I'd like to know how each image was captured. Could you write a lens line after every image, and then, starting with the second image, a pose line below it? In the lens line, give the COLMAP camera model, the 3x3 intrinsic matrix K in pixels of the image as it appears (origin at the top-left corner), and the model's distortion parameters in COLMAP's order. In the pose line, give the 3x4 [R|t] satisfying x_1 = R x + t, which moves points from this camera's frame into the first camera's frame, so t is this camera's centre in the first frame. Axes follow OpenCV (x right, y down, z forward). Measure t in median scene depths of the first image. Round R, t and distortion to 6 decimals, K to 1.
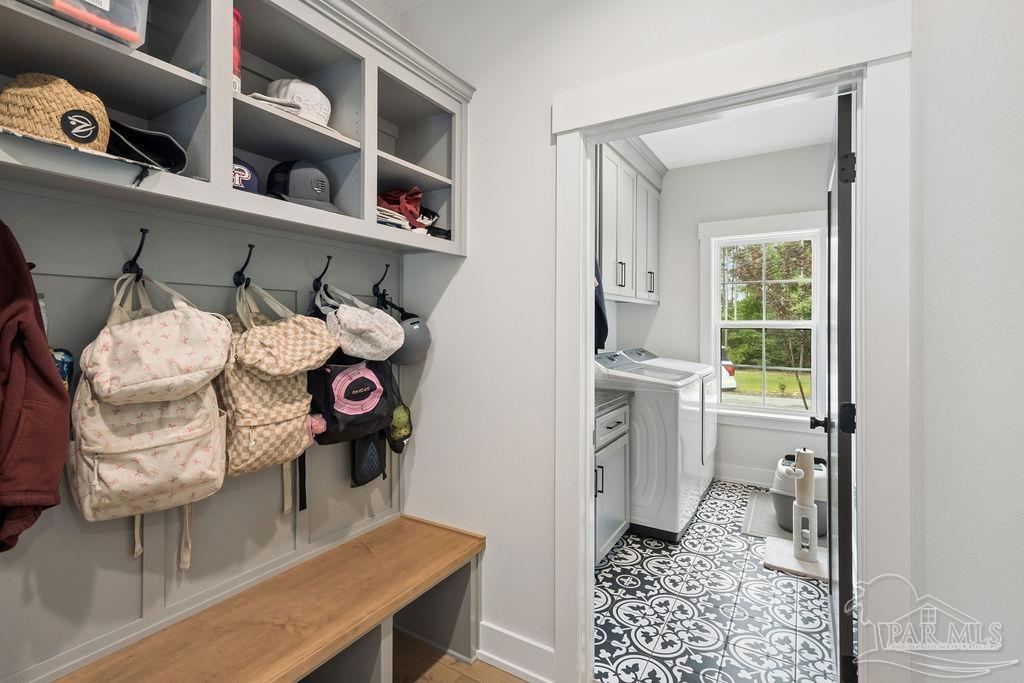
lens RADIAL K [[487.6, 0, 513.8], [0, 487.6, 320.3], [0, 0, 1]] dist [0.012587, -0.000865]
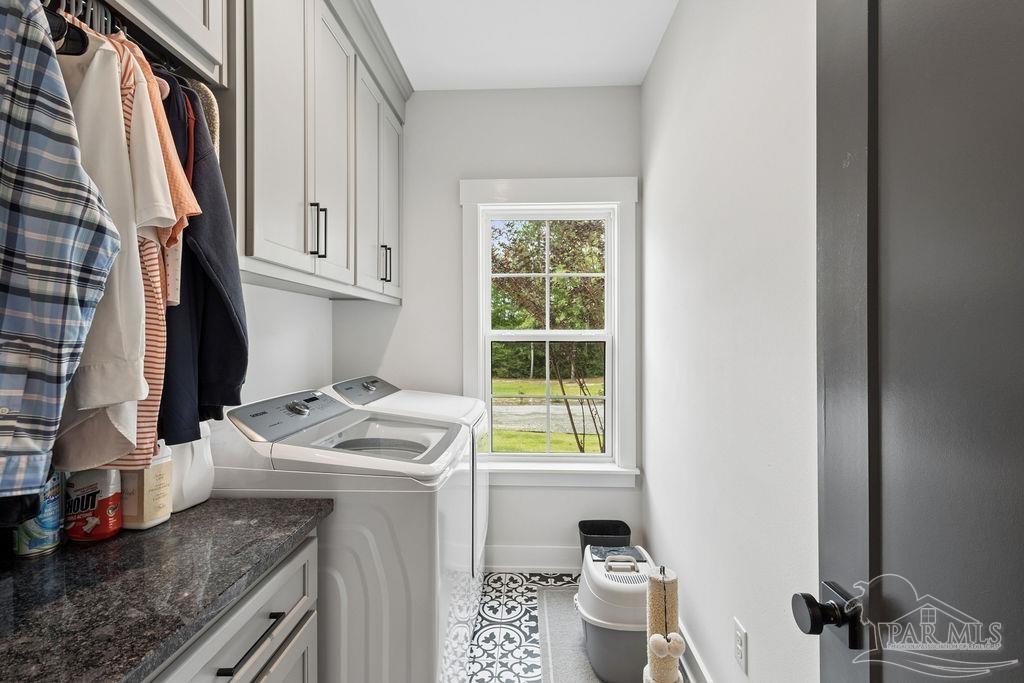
lens RADIAL K [[487.6, 0, 512.5], [0, 487.6, 335.9], [0, 0, 1]] dist [0.012587, -0.000865]
pose [[0.878252, -0.005157, 0.478170, 0.138174], [0.001829, 0.999971, 0.007427, 0.004316], [-0.478194, -0.005648, 0.878236, 0.427412]]
